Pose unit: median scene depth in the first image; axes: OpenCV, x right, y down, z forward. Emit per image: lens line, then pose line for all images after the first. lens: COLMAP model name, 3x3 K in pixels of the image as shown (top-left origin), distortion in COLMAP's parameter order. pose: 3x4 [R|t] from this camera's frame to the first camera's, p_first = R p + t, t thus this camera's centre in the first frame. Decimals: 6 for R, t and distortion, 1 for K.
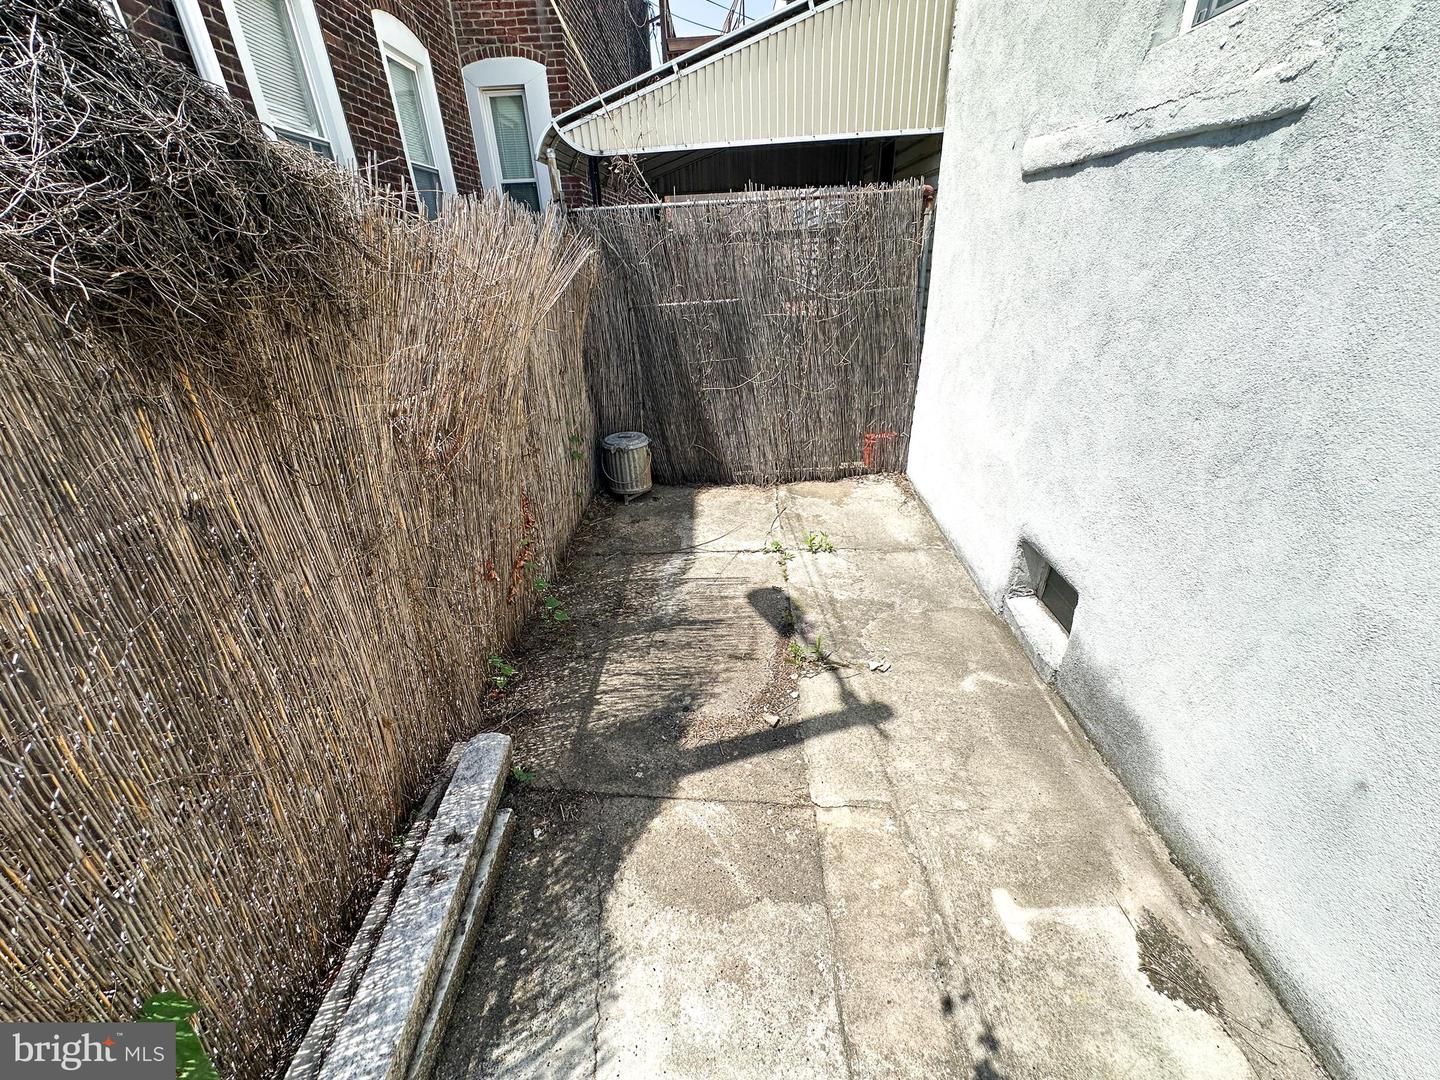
lens RADIAL K [[576.2, 0, 719.2], [0, 576.2, 540.7], [0, 0, 1]] dist [-0.005879, 0.000915]
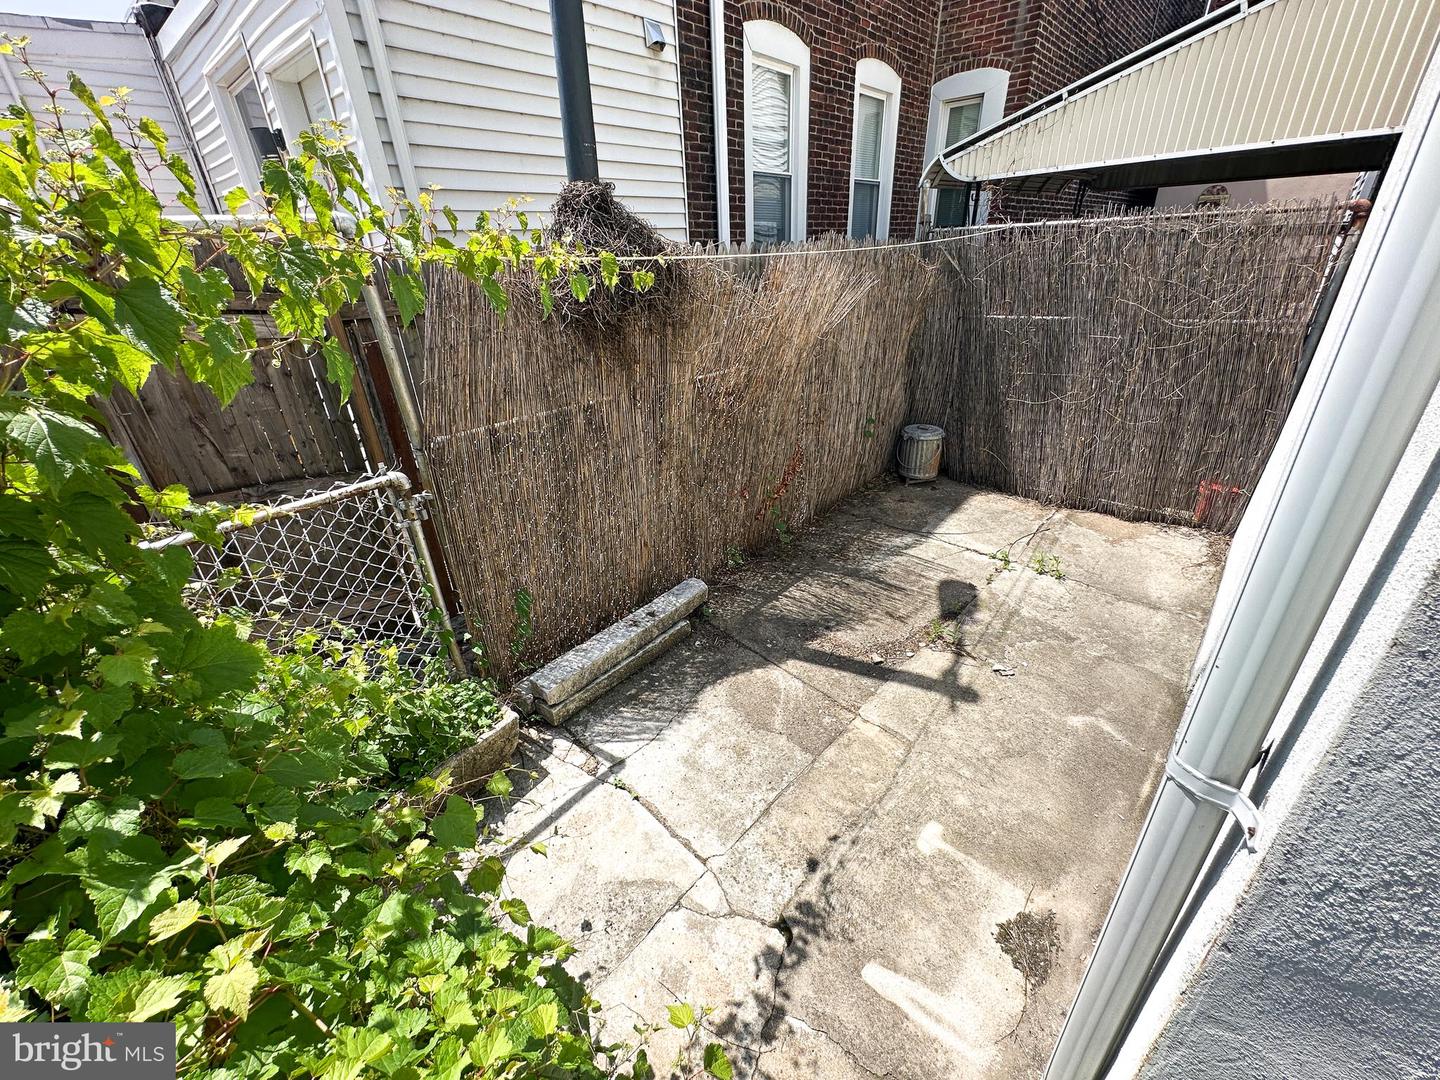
lens RADIAL K [[576.2, 0, 719.2], [0, 576.2, 540.7], [0, 0, 1]] dist [-0.005879, 0.000915]
pose [[0.747965, 0.312807, -0.585407, 0.310917], [-0.292773, 0.947032, 0.131966, -0.002186], [0.595678, 0.072685, 0.799928, -0.155799]]
